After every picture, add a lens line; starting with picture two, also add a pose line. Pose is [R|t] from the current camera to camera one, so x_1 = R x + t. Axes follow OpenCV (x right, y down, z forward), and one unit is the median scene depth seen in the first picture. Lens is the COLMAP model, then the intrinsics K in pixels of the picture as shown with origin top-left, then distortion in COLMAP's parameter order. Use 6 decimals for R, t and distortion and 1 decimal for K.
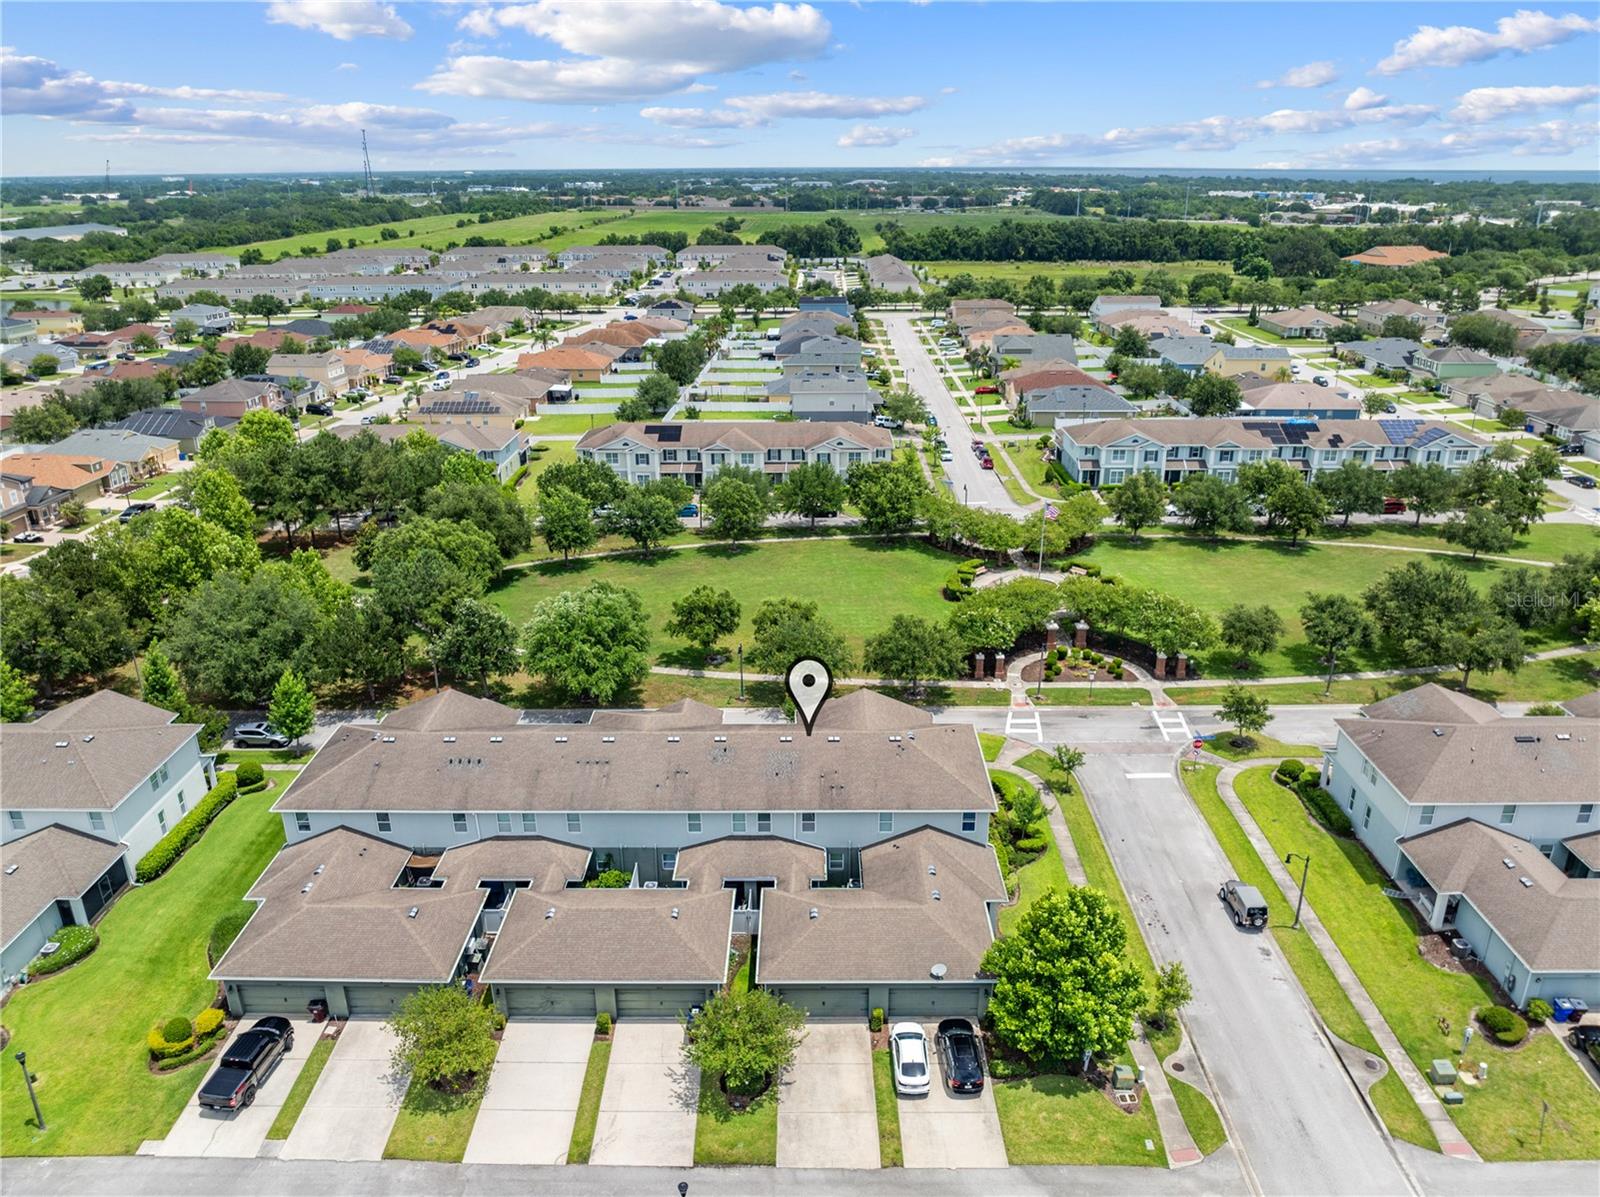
lens RADIAL K [[1123.0, 0, 808.3], [0, 1123.0, 598.9], [0, 0, 1]] dist [-0.027239, -0.022602]
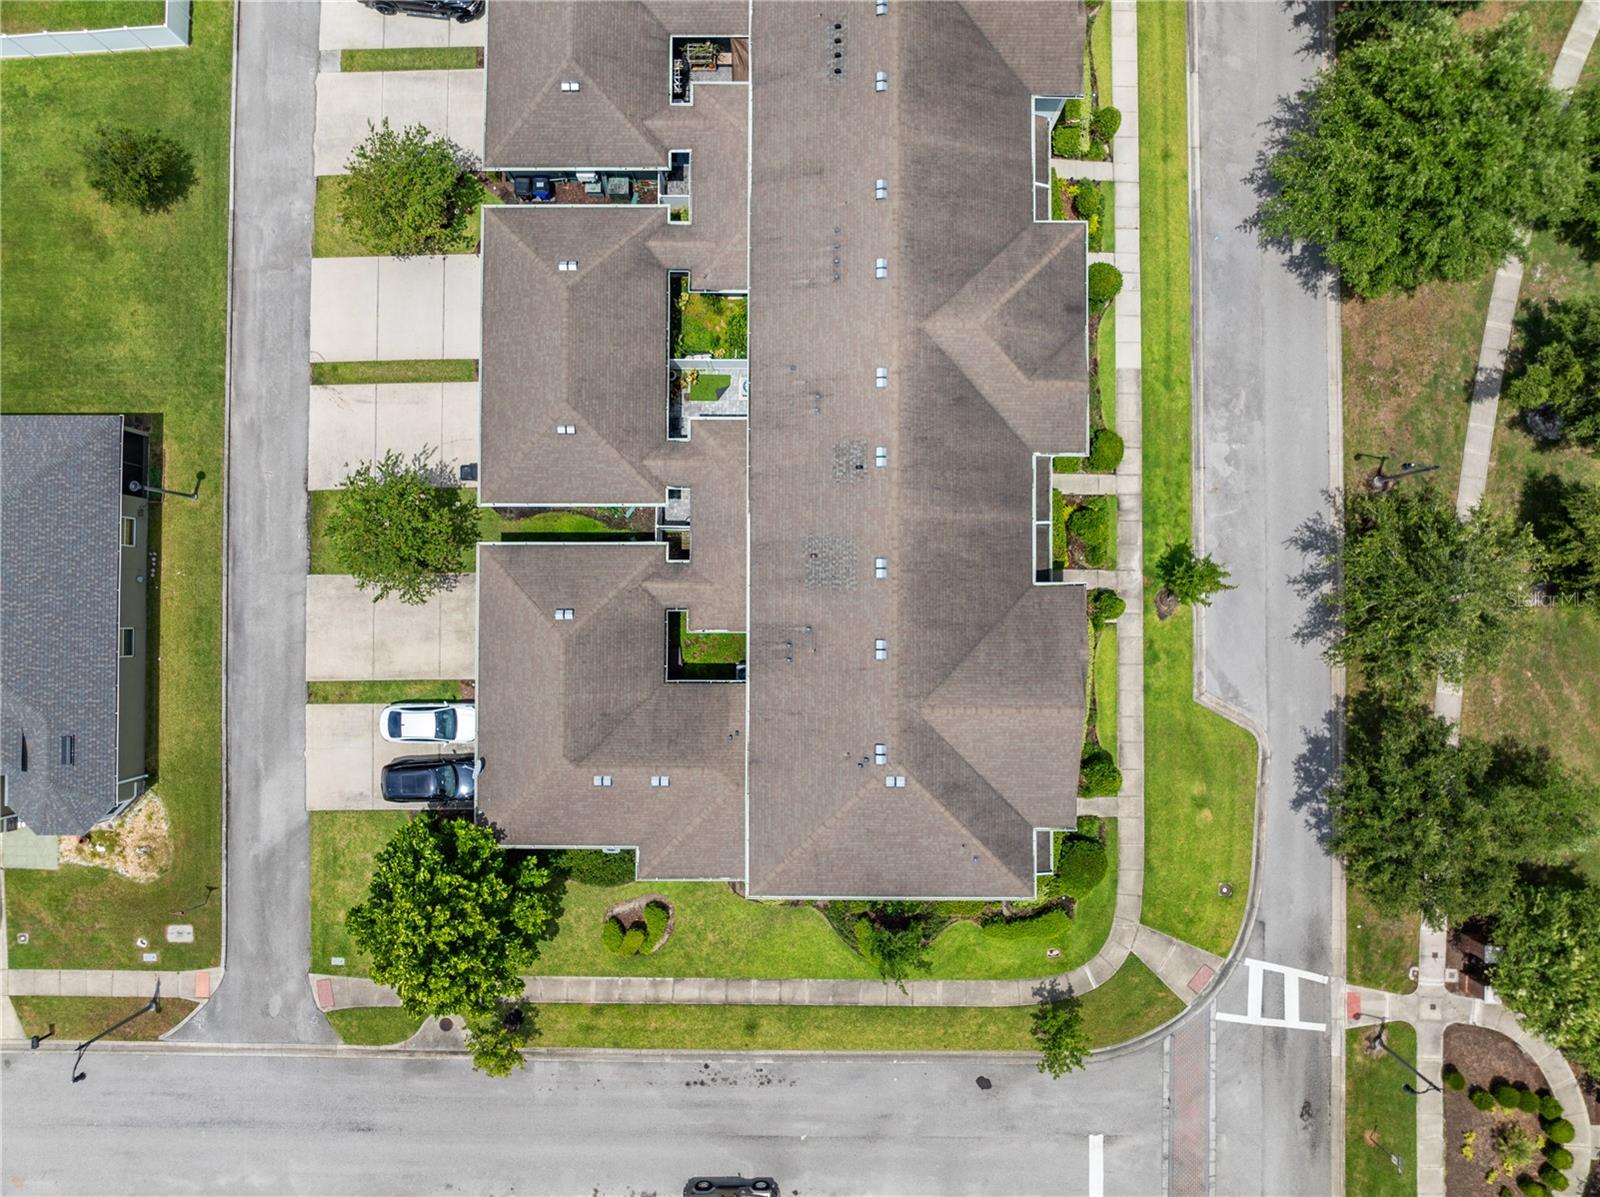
lens RADIAL K [[1124.1, 0, 809.3], [0, 1124.1, 596.2], [0, 0, 1]] dist [-0.046880, 0.020029]
pose [[0.001130, 0.999836, -0.018085, 0.006826], [-0.358845, 0.017286, 0.933237, -0.446821], [0.933396, 0.005436, 0.358806, 0.824621]]
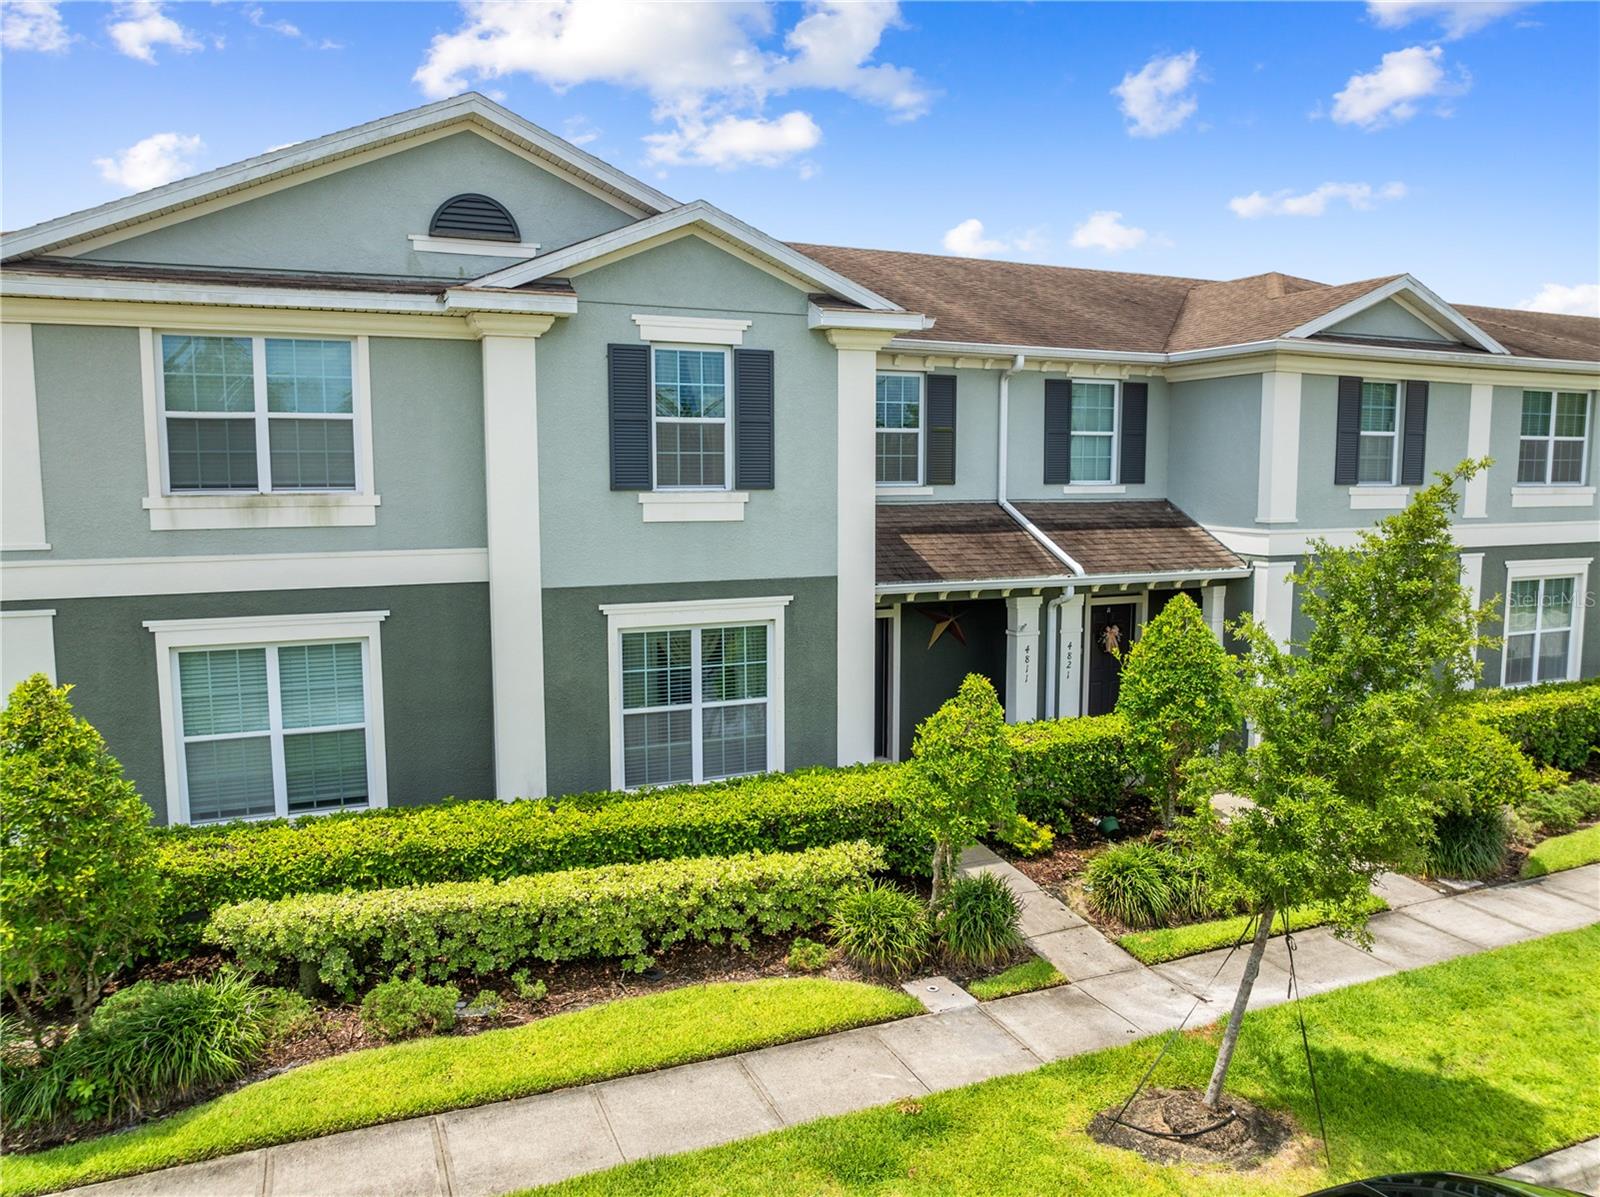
lens RADIAL K [[1126.5, 0, 807.9], [0, 1126.5, 592.6], [0, 0, 1]] dist [-0.035377, -0.002751]
pose [[-0.917085, 0.047603, -0.395841, 0.084073], [-0.140929, 0.890046, 0.433540, 0.082999], [0.372954, 0.453378, -0.809539, 1.389865]]
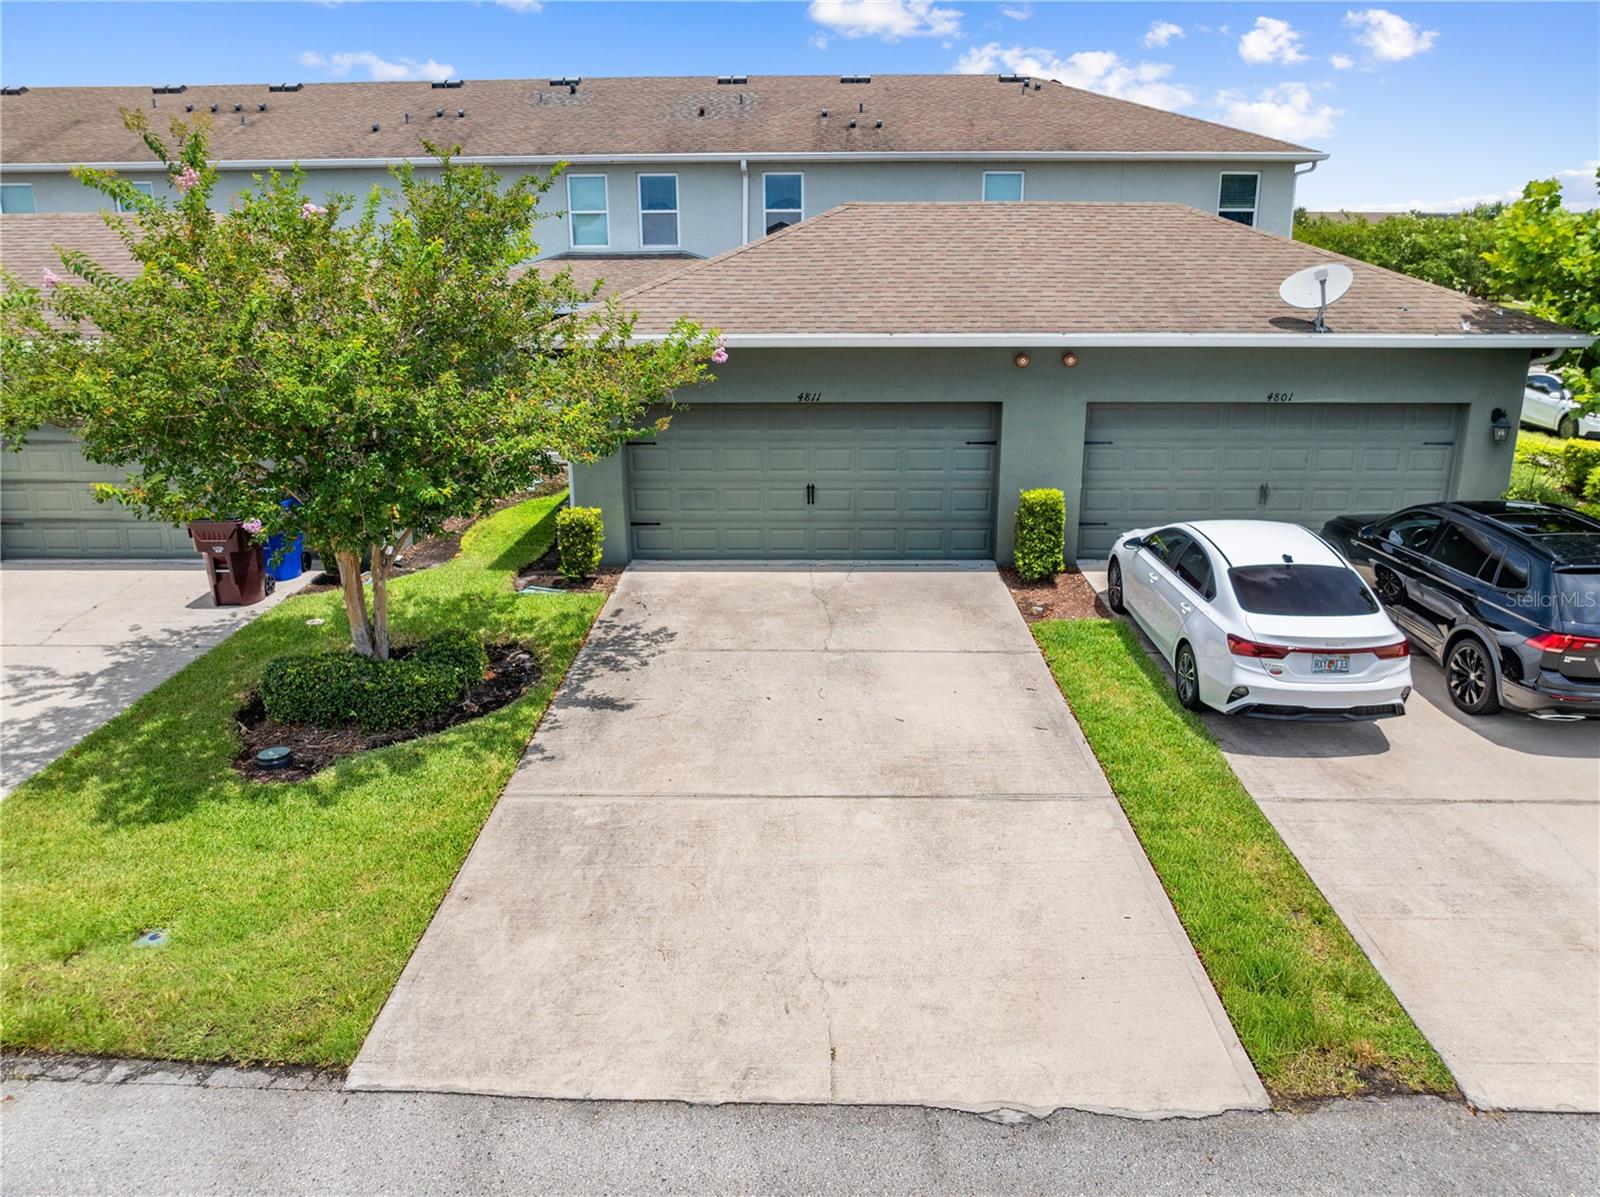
lens RADIAL K [[1126.5, 0, 807.9], [0, 1126.5, 592.6], [0, 0, 1]] dist [-0.035377, -0.002751]
pose [[0.999789, 0.005688, -0.019763, 0.016392], [-0.007239, 0.996825, -0.079289, 0.364395], [0.019249, 0.079415, 0.996656, 0.686409]]
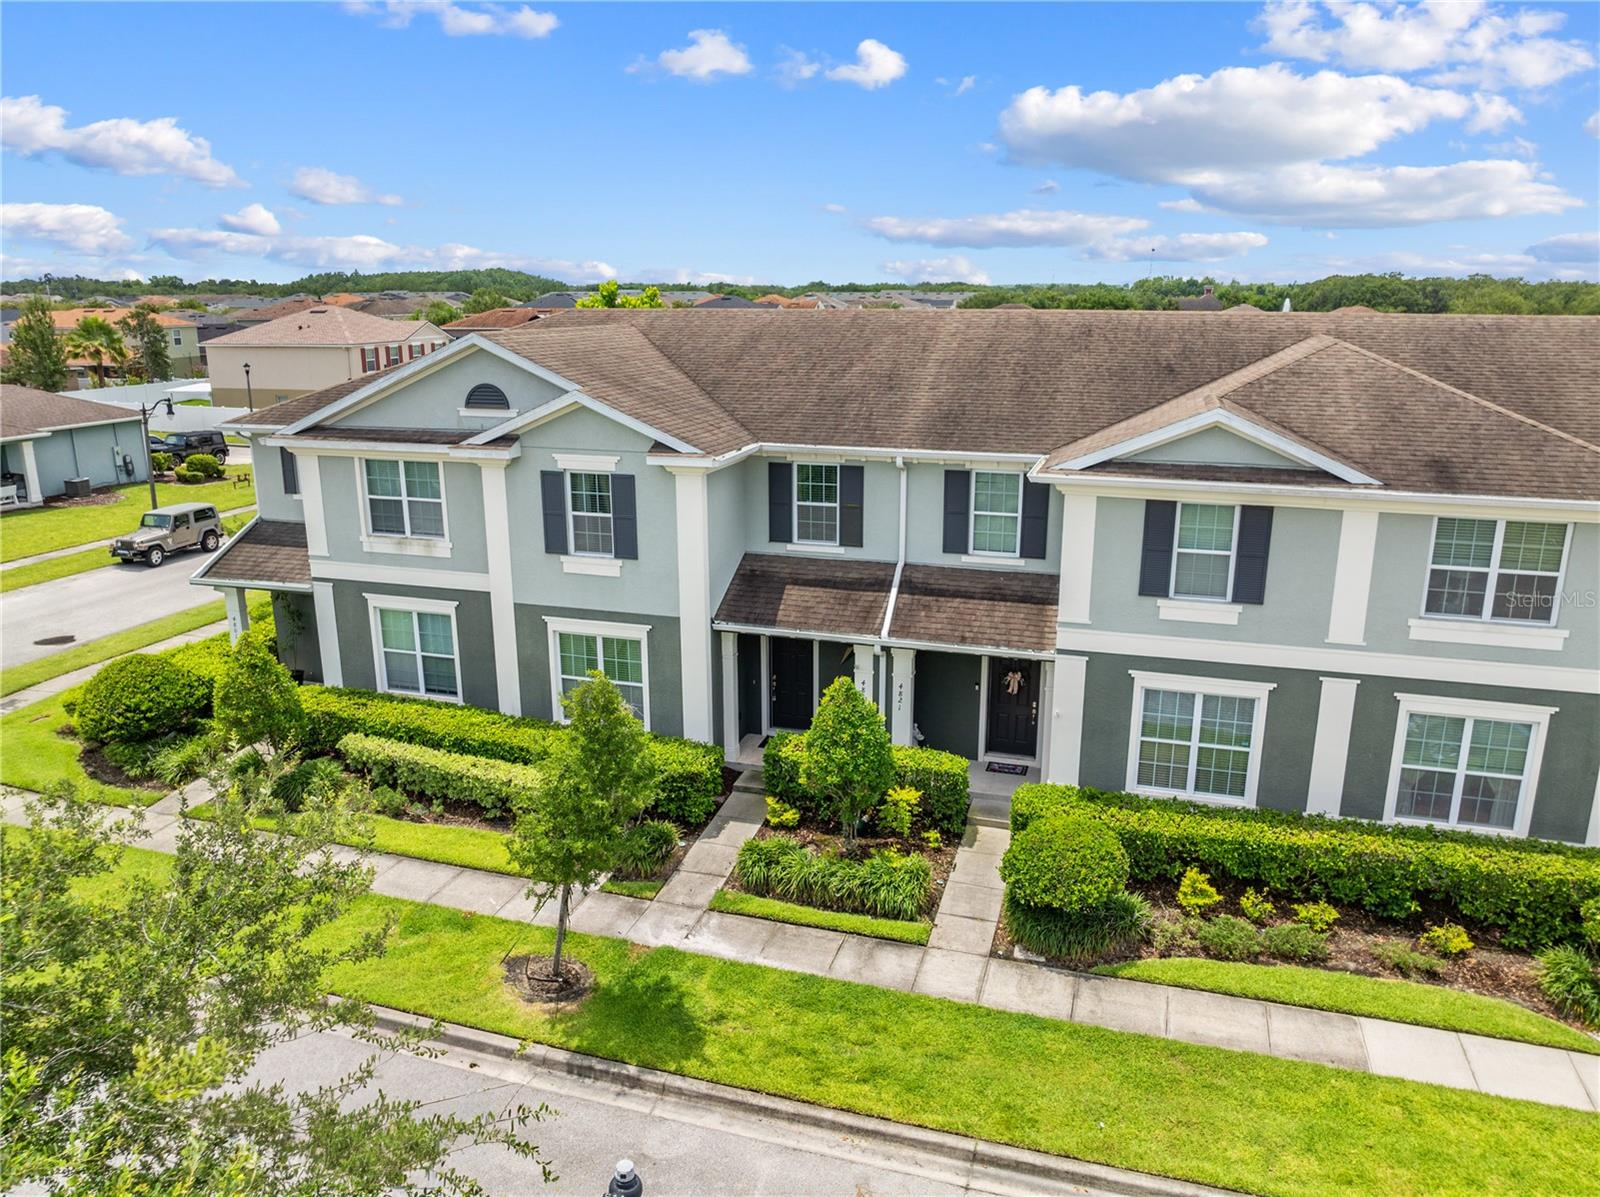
lens RADIAL K [[1126.5, 0, 807.9], [0, 1126.5, 592.6], [0, 0, 1]] dist [-0.035377, -0.002751]
pose [[-0.956771, -0.070067, 0.282276, -0.116604], [0.109539, 0.812271, 0.572903, -0.010737], [-0.269426, 0.579057, -0.769482, 1.451991]]
